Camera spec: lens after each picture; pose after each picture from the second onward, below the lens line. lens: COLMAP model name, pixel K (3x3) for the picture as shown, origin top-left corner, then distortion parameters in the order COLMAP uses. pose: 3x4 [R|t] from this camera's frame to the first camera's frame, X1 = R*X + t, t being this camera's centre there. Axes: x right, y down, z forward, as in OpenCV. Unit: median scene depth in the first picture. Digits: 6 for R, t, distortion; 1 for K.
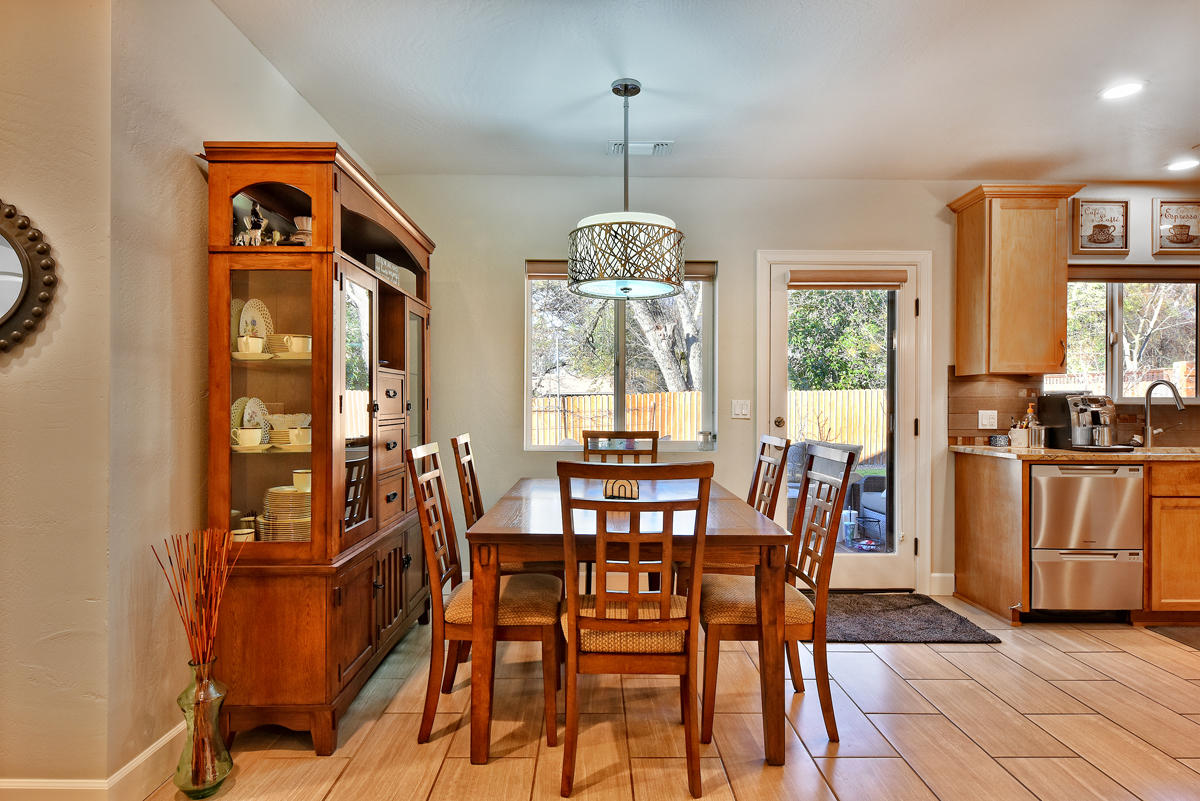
lens RADIAL K [[645.4, 0, 600.0], [0, 645.4, 400.5], [0, 0, 1]] dist [0.000422, -0.000808]
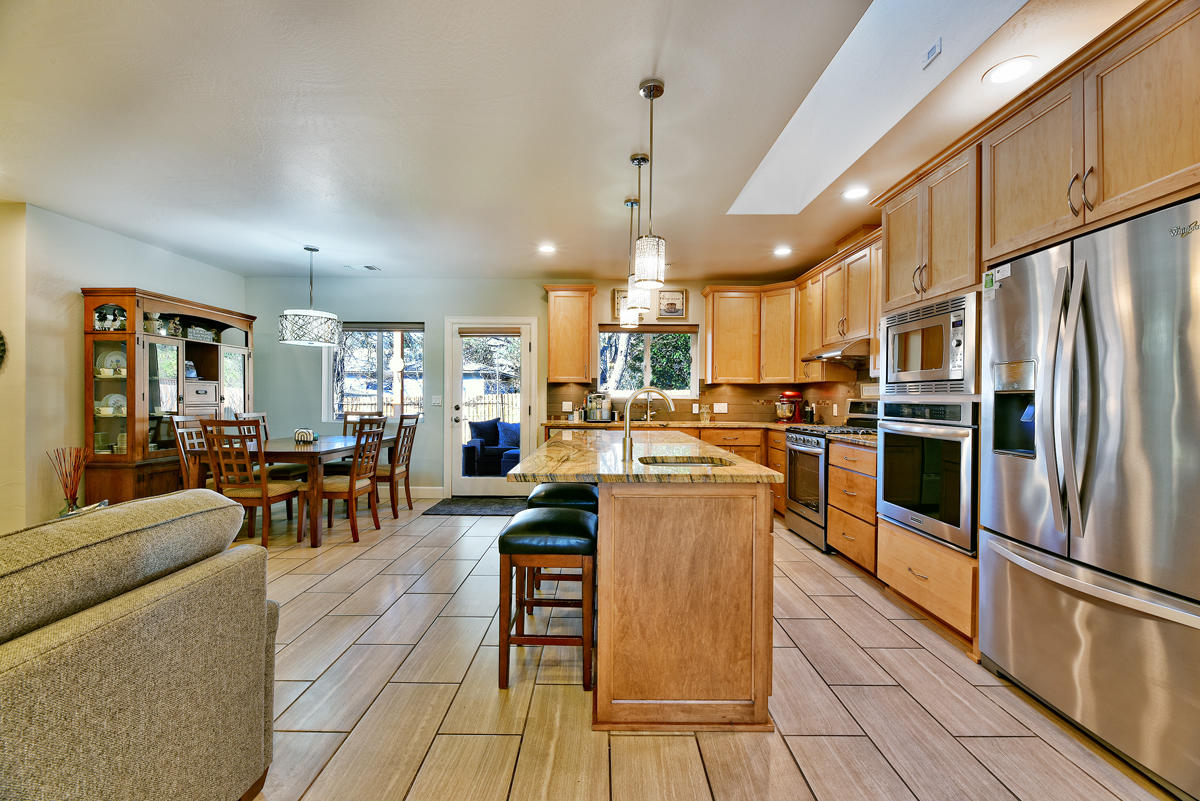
lens RADIAL K [[483.8, 0, 600.0], [0, 483.8, 400.5], [0, 0, 1]] dist [0.001210, -0.004565]
pose [[0.999961, 0.002072, -0.008546, 0.785915], [-0.002014, 0.999975, 0.006787, 0.002730], [0.008560, -0.006769, 0.999940, -0.459708]]
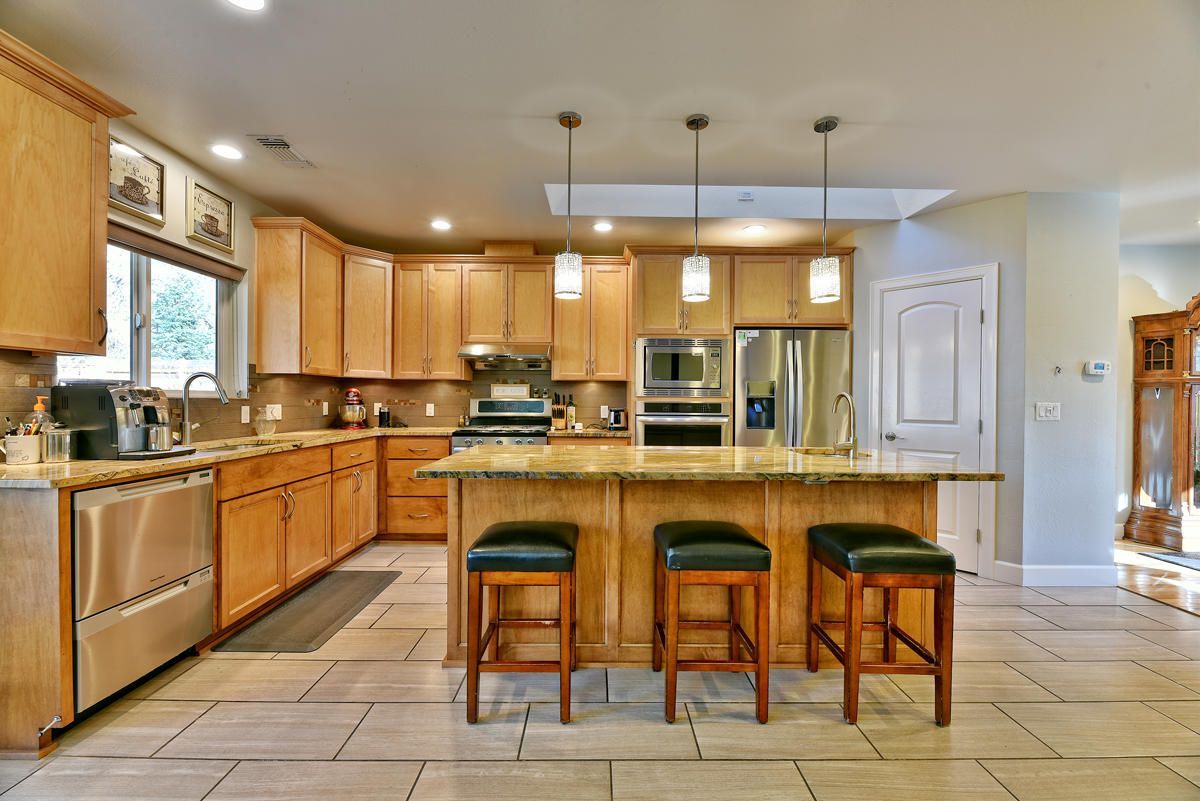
lens RADIAL K [[483.8, 0, 600.0], [0, 483.8, 400.5], [0, 0, 1]] dist [0.001210, -0.004565]
pose [[-0.001158, -0.007041, 0.999975, 0.176917], [-0.009057, 0.999934, 0.007030, 0.000049], [-0.999958, -0.009049, -0.001222, 0.448487]]
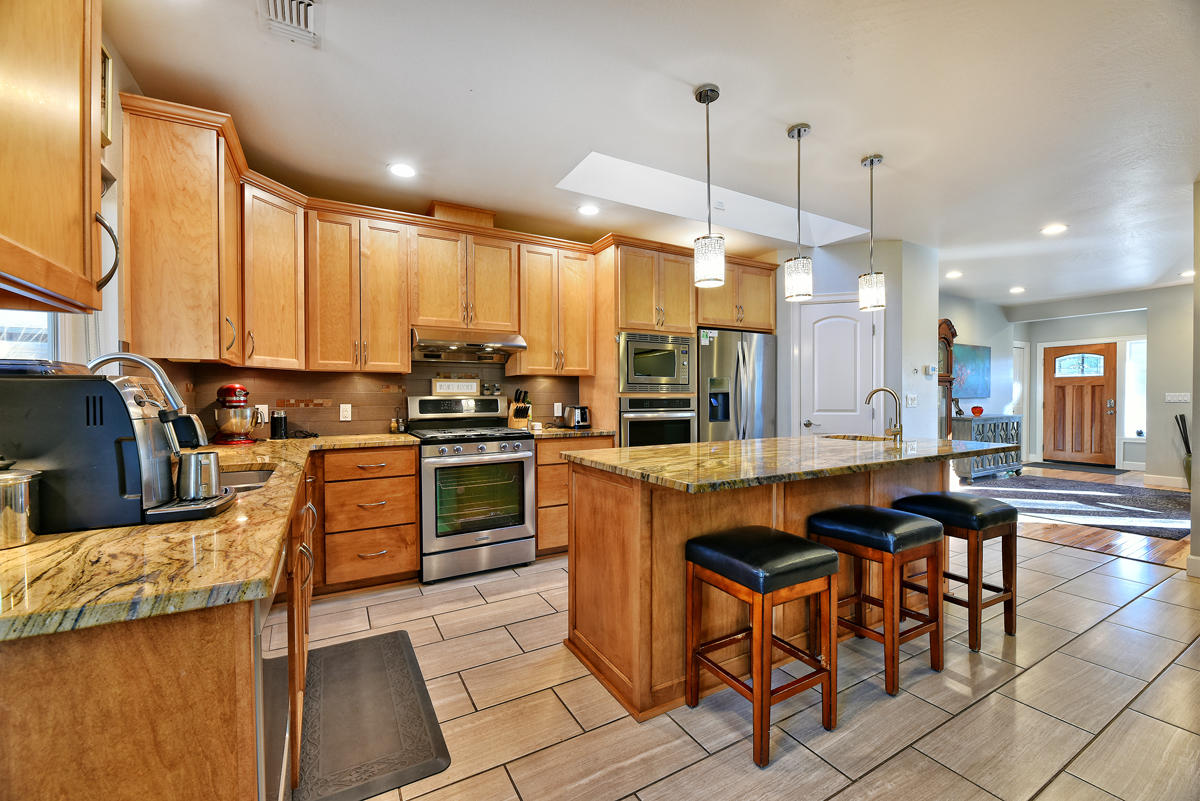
lens RADIAL K [[483.8, 0, 600.0], [0, 483.8, 400.5], [0, 0, 1]] dist [0.001210, -0.004565]
pose [[-0.483391, -0.008944, 0.875359, 0.366571], [0.000565, 0.999944, 0.010529, 0.004074], [-0.875404, 0.005584, -0.483359, 0.907205]]
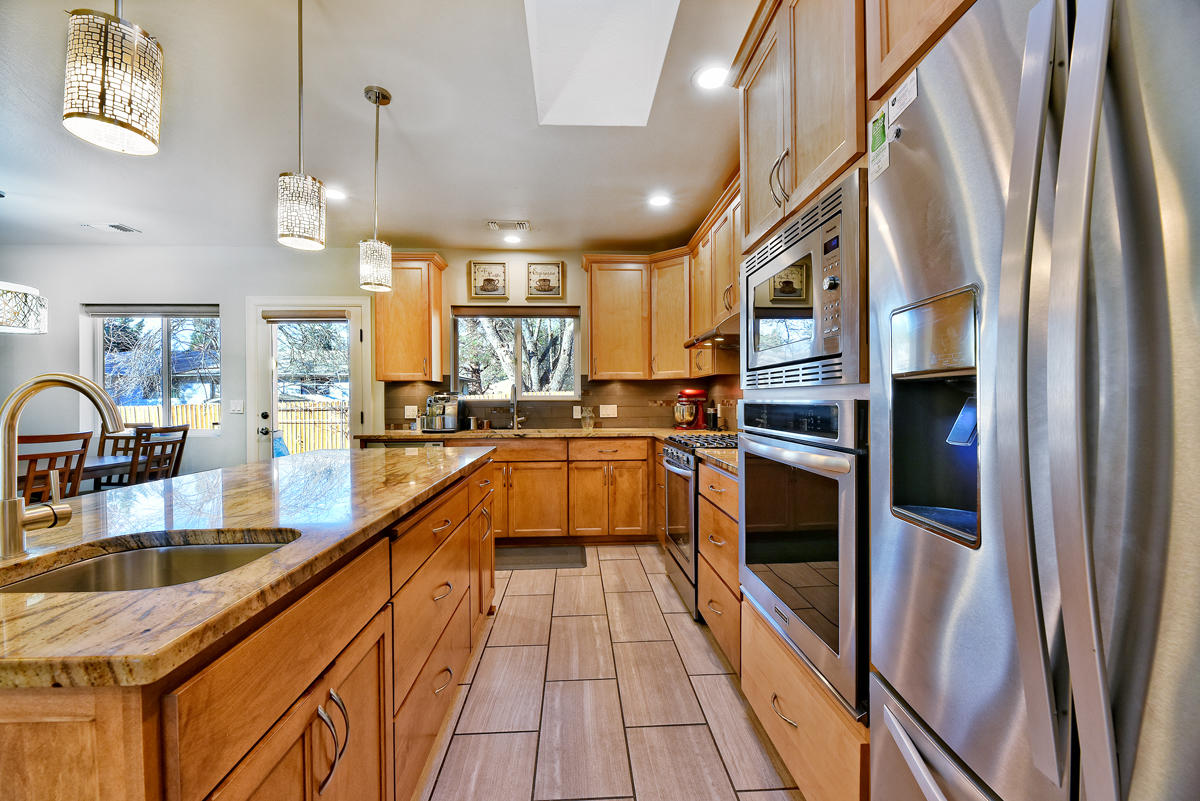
lens RADIAL K [[483.8, 0, 600.0], [0, 483.8, 400.5], [0, 0, 1]] dist [0.001210, -0.004565]
pose [[0.998872, -0.010999, 0.046185, 1.084476], [0.010881, 0.999937, 0.002815, 0.005847], [-0.046213, -0.002310, 0.998929, -0.128999]]
